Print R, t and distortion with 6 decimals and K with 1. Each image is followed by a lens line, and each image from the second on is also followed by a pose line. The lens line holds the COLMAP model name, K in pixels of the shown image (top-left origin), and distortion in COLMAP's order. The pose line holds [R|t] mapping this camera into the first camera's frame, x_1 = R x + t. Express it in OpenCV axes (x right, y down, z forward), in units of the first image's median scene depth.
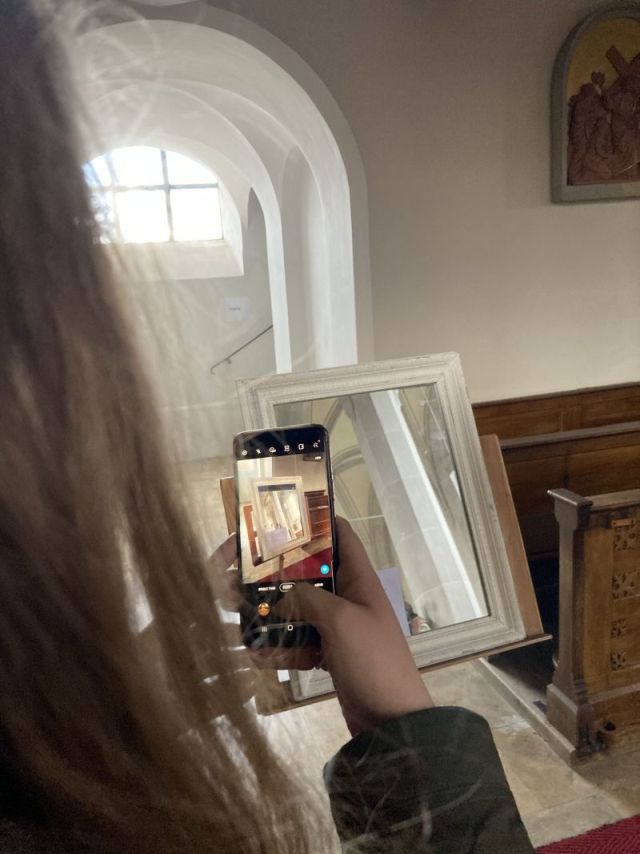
lens RADIAL K [[701.2, 0, 320.0], [0, 701.2, 427.0], [0, 0, 1]] dist [0.055107, -0.056871]
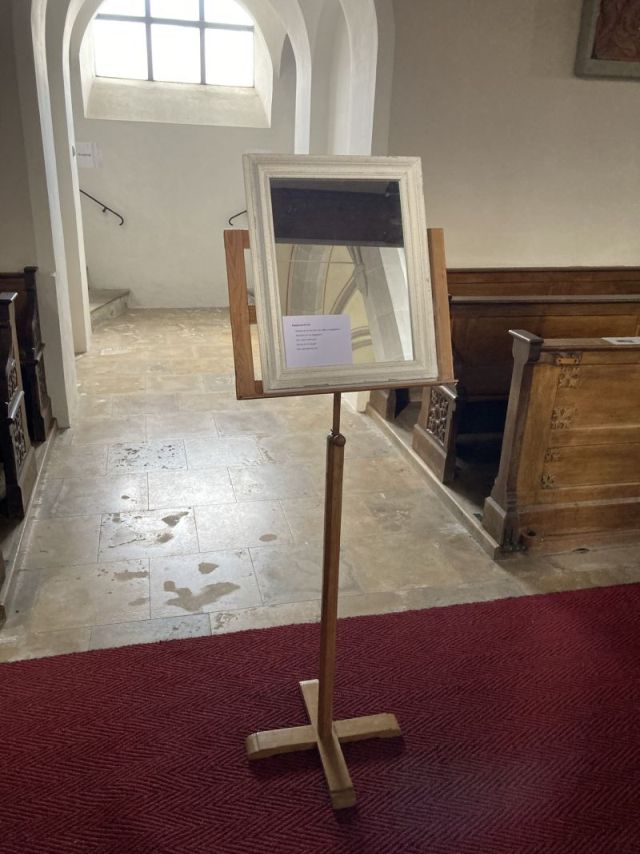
lens RADIAL K [[701.2, 0, 320.0], [0, 701.2, 427.0], [0, 0, 1]] dist [0.055107, -0.056871]
pose [[0.993897, 0.110094, -0.006984, 0.040258], [-0.107629, 0.981633, 0.157521, 0.095637], [0.024198, -0.155808, 0.987491, -0.165185]]
